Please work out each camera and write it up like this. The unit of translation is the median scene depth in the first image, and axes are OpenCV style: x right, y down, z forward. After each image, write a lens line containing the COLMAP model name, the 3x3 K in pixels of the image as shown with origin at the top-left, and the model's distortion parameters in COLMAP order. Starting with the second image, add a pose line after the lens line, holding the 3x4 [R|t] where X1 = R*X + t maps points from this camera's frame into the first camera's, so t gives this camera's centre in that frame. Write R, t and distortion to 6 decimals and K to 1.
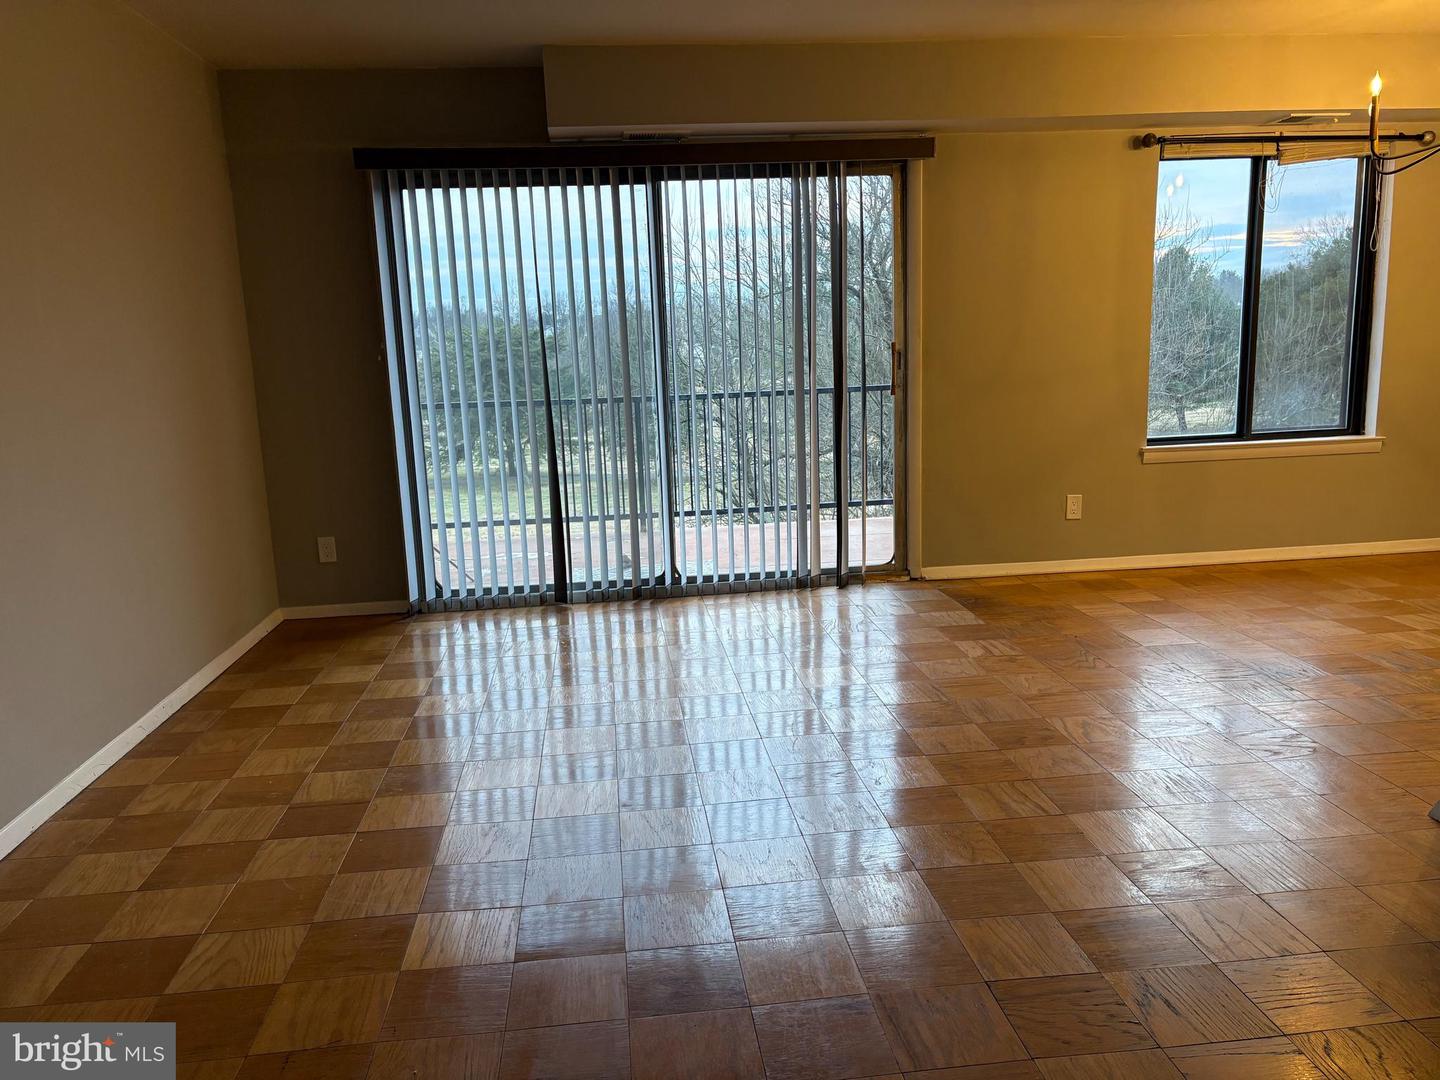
lens RADIAL K [[1088.6, 0, 714.5], [0, 1088.6, 546.1], [0, 0, 1]] dist [0.062570, -0.068432]
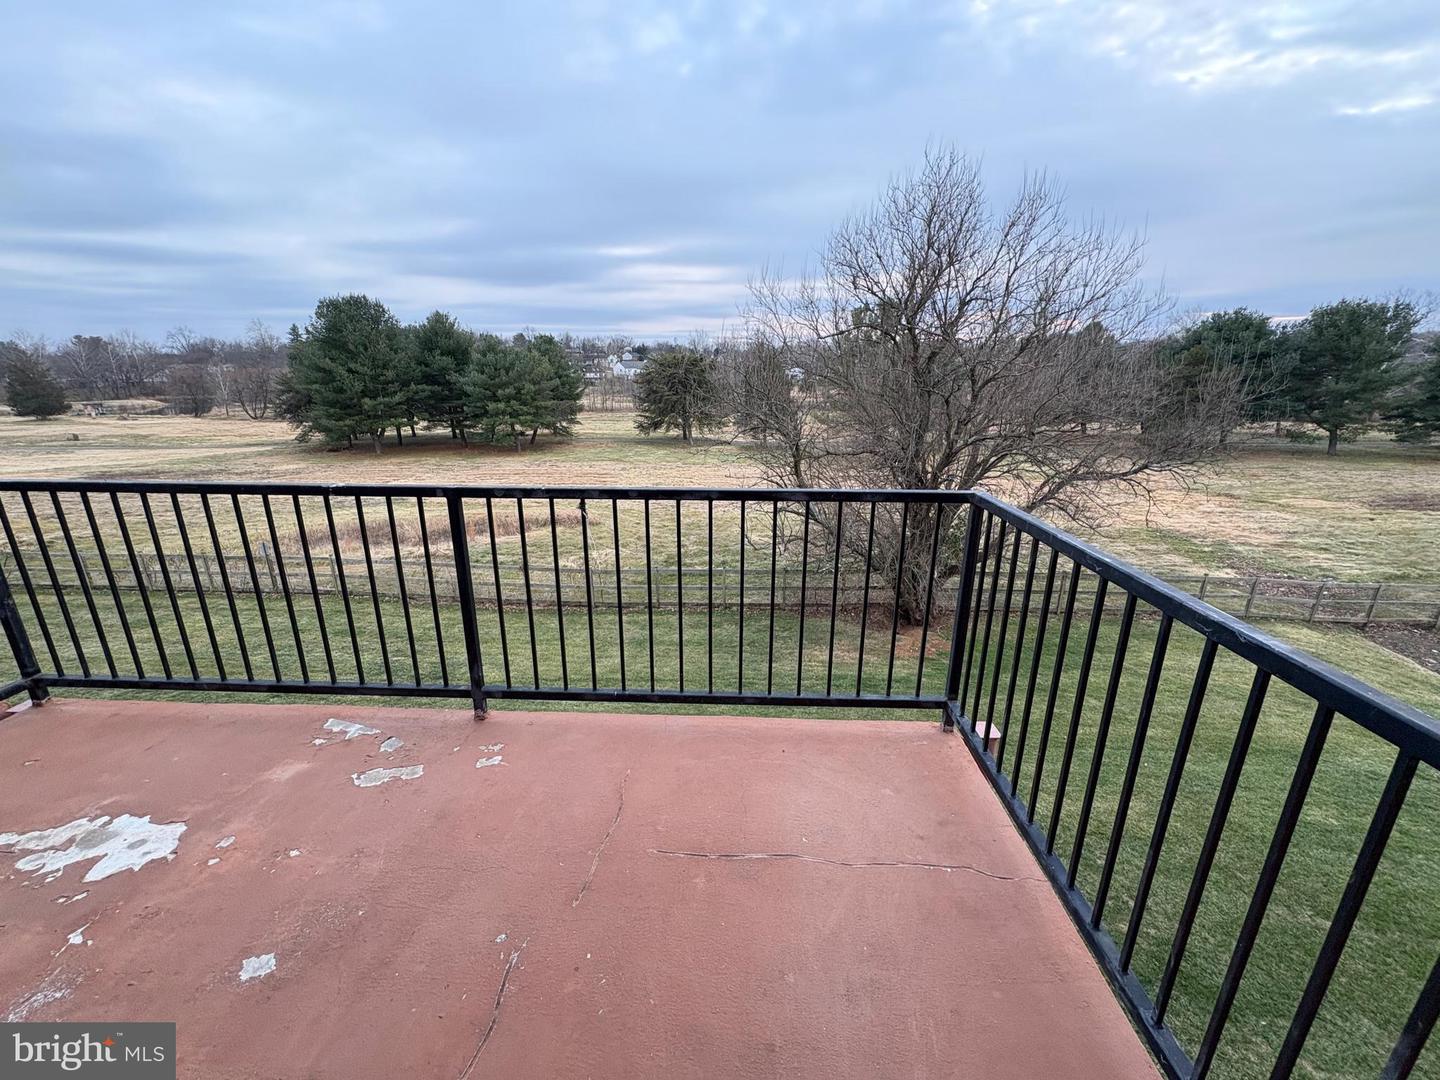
lens RADIAL K [[571.4, 0, 719.6], [0, 571.4, 538.7], [0, 0, 1]] dist [-0.001279, 0.000939]
pose [[0.987992, 0.083163, -0.130215, 0.129596], [-0.068416, 0.991134, 0.113901, -0.214503], [0.138533, -0.103625, 0.984922, 1.042199]]
